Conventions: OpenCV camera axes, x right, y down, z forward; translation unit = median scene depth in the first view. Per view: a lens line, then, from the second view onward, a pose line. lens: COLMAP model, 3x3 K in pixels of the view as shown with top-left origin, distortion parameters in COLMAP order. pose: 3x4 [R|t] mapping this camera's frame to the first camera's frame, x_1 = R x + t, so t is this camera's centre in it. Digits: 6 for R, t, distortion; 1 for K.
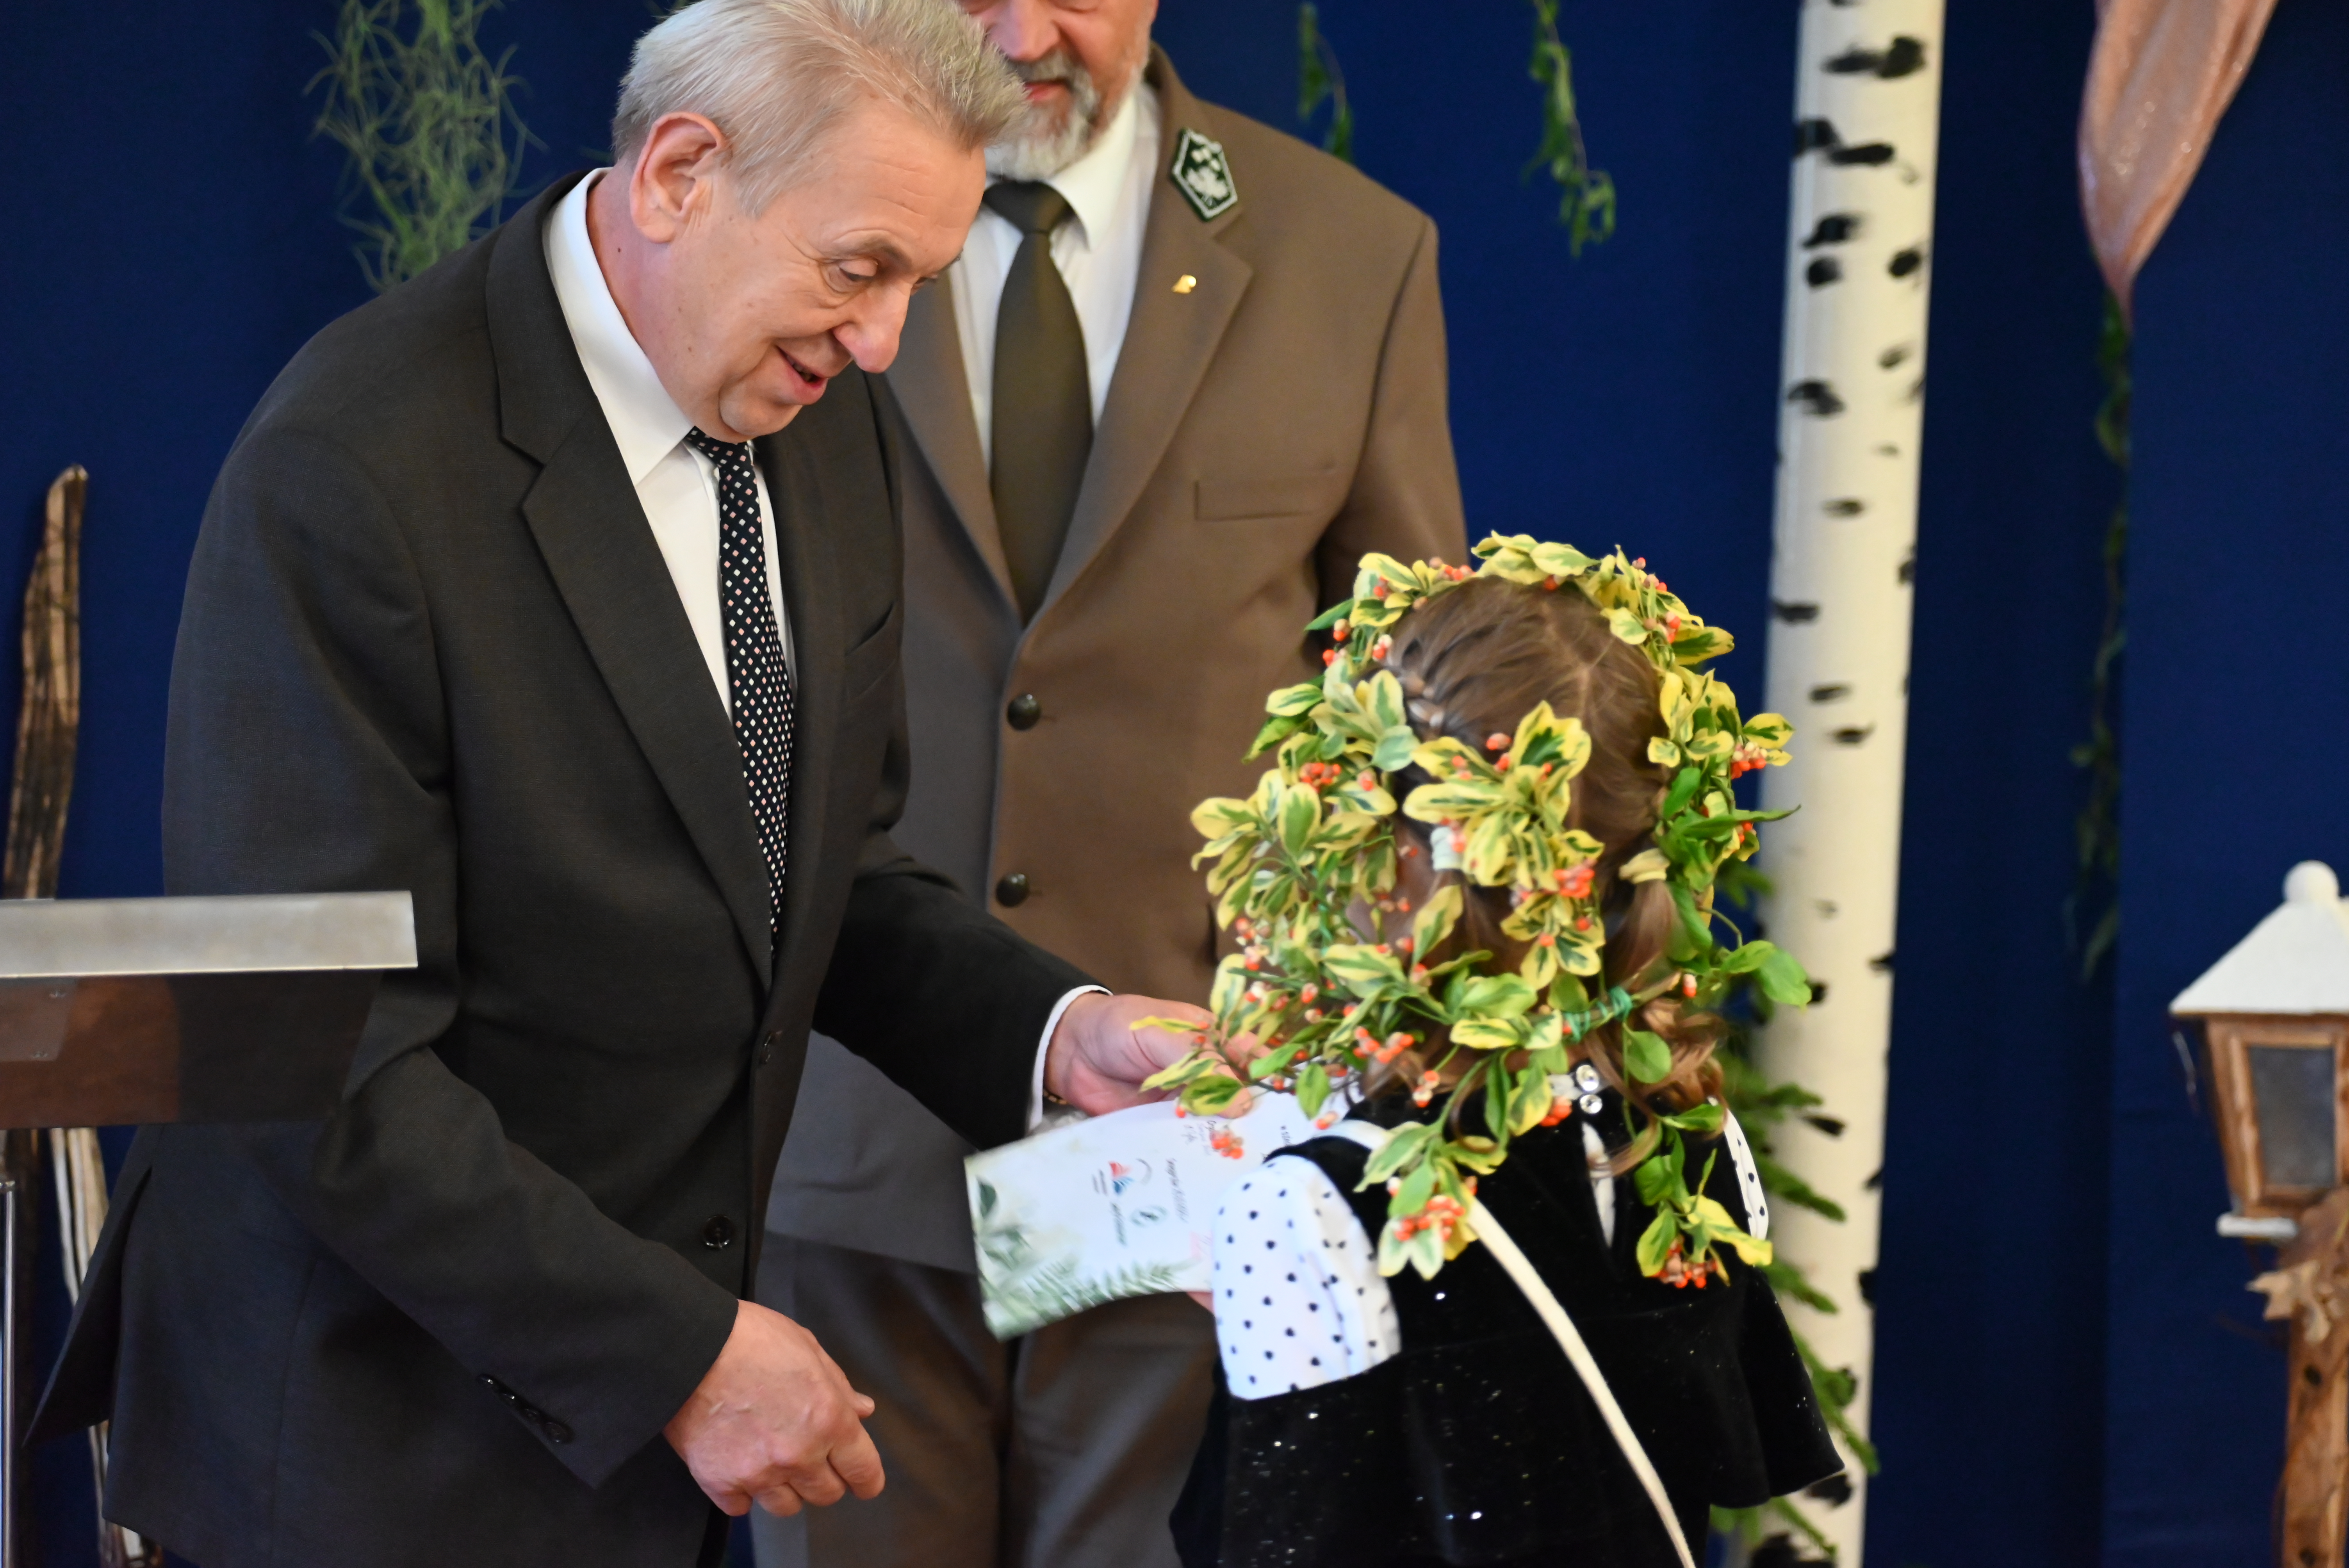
lens RADIAL K [[7587.0, 0, 1183.5], [0, 7587.0, 775.1], [0, 0, 1]] dist [0.049986, -1.236805]
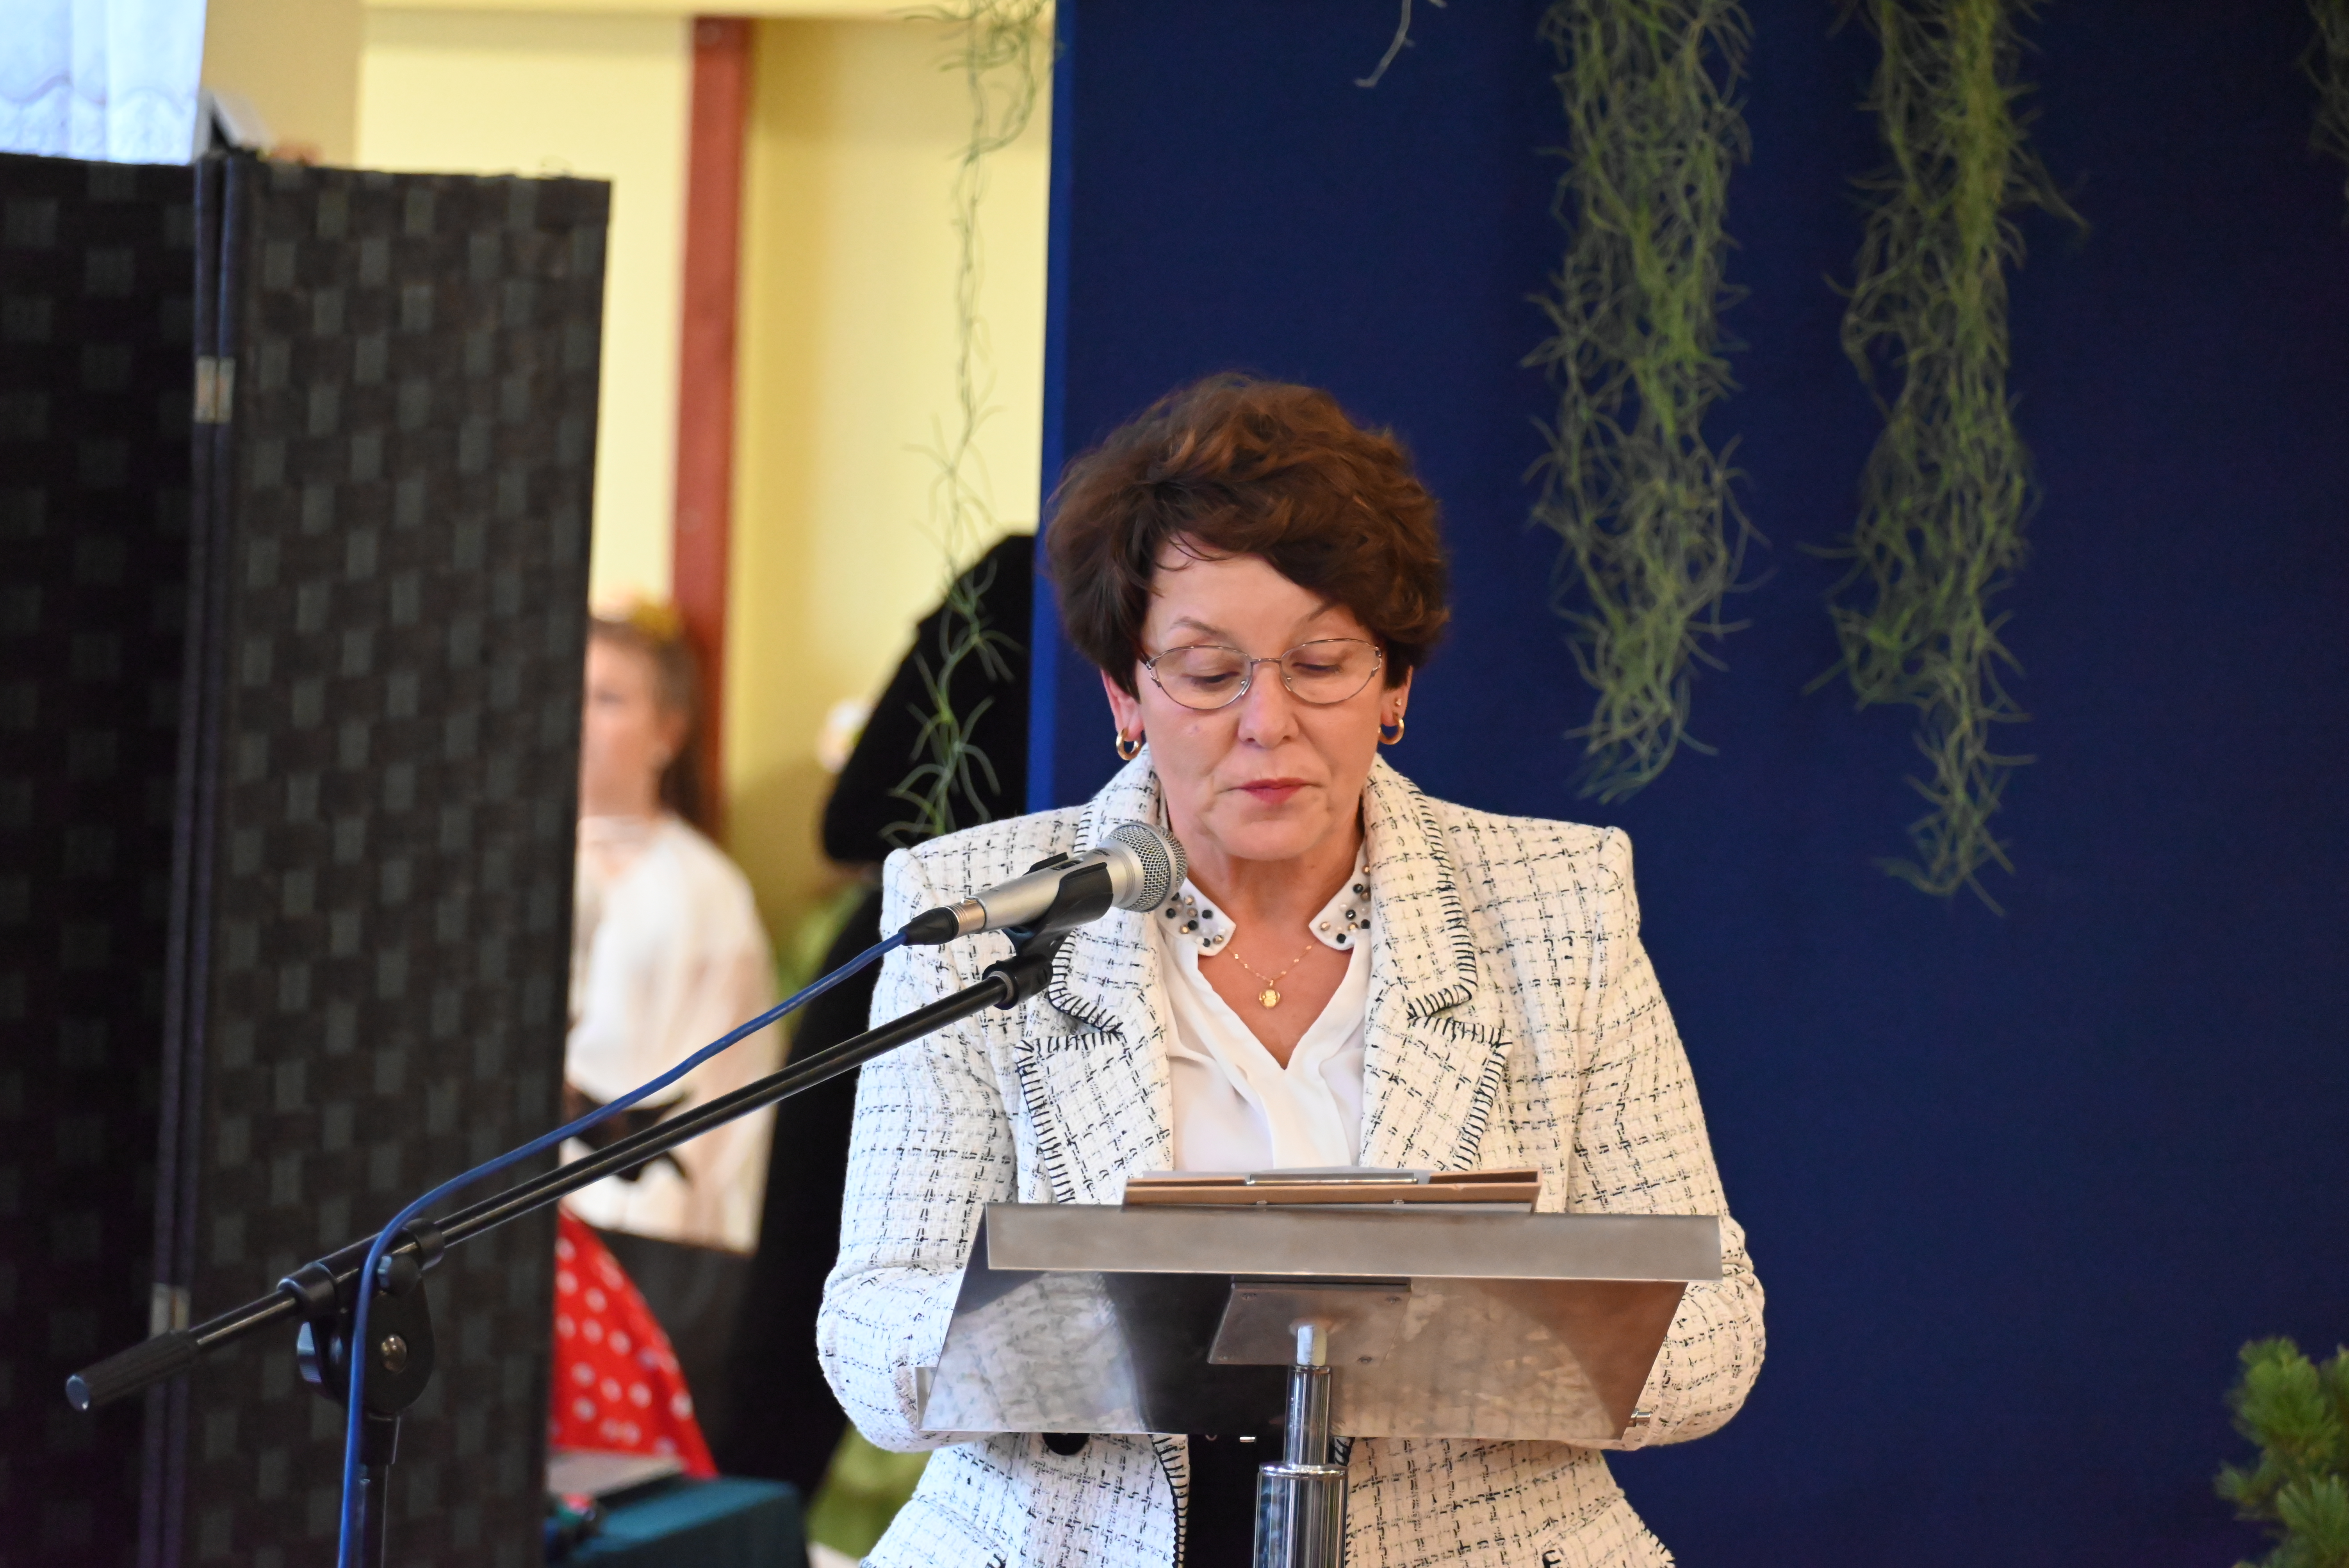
lens RADIAL K [[10977.4, 0, 1174.5], [0, 10977.4, 784.0], [0, 0, 1]] dist [-0.061352, -1.886196]
pose [[0.993539, 0.027869, -0.110012, -0.003767], [-0.034338, 0.997763, -0.057358, 0.031465], [0.108168, 0.060765, 0.992274, -0.401308]]
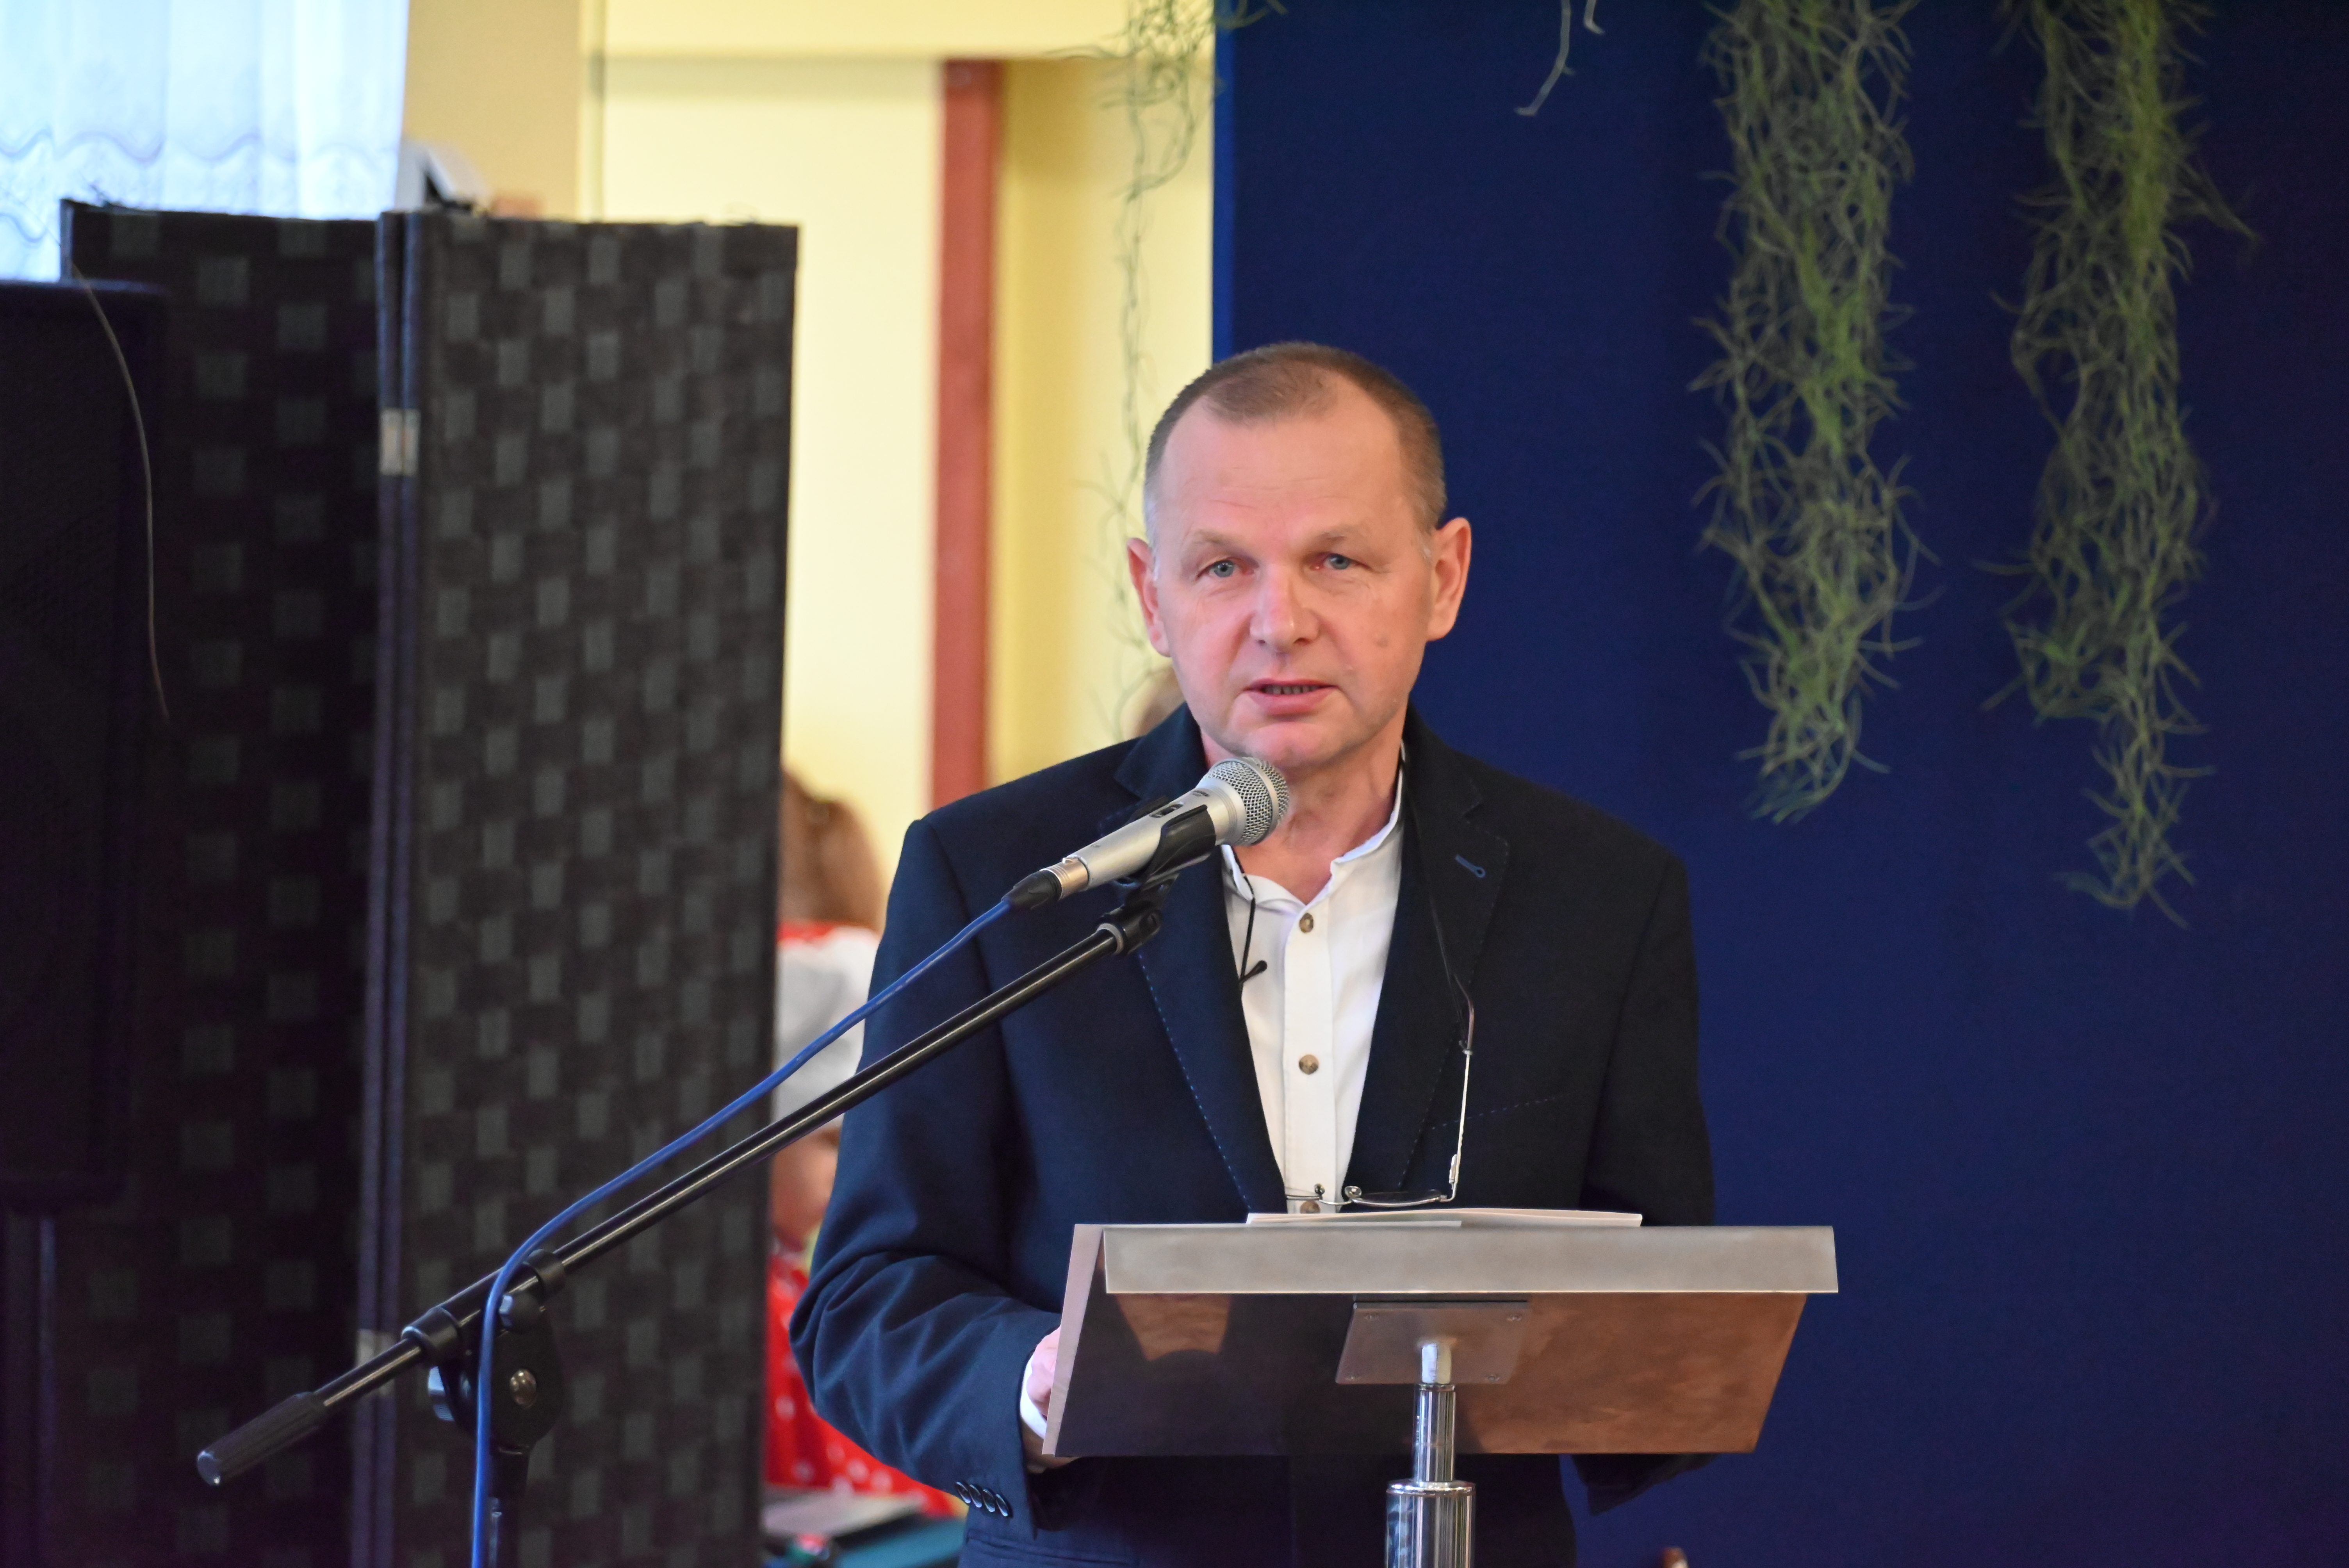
lens RADIAL K [[10977.4, 0, 1174.5], [0, 10977.4, 784.0], [0, 0, 1]] dist [-0.061352, -1.886196]
pose [[0.989307, 0.006973, -0.145681, 0.024643], [-0.015981, 0.998025, -0.060750, 0.033343], [0.144969, 0.062429, 0.987465, -0.405293]]
